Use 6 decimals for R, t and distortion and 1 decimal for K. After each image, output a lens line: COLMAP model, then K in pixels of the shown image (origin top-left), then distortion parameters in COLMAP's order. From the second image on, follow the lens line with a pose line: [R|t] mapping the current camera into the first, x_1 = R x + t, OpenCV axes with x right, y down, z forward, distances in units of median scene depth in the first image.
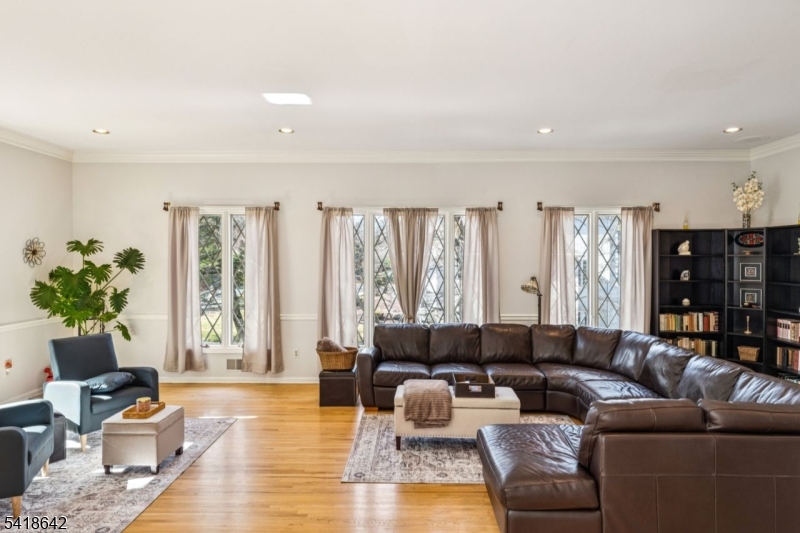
lens RADIAL K [[489.2, 0, 400.0], [0, 489.2, 266.5], [0, 0, 1]] dist [0.002017, 0.000131]
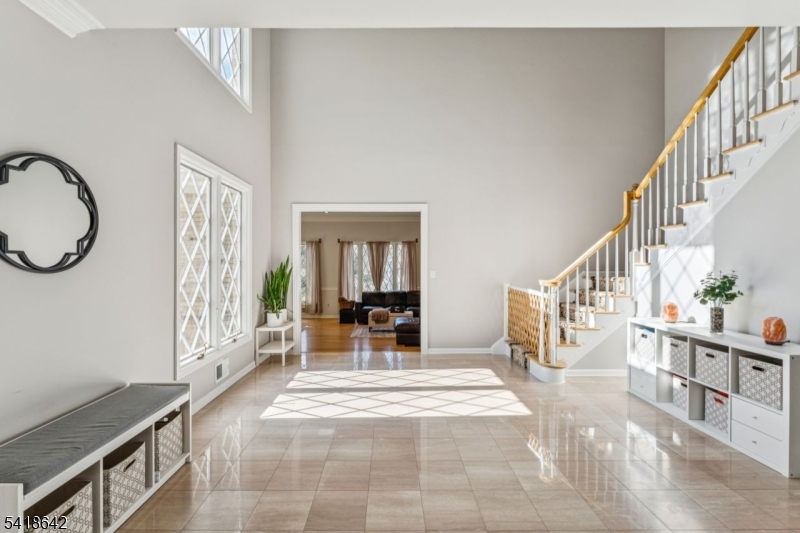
lens RADIAL K [[361.6, 0, 396.2], [0, 361.6, 262.2], [0, 0, 1]] dist [-0.000324, -0.000098]
pose [[0.999856, -0.006180, 0.015790, 0.086577], [0.006618, 0.999590, -0.027862, 0.029237], [-0.015611, 0.027963, 0.999487, -0.767366]]
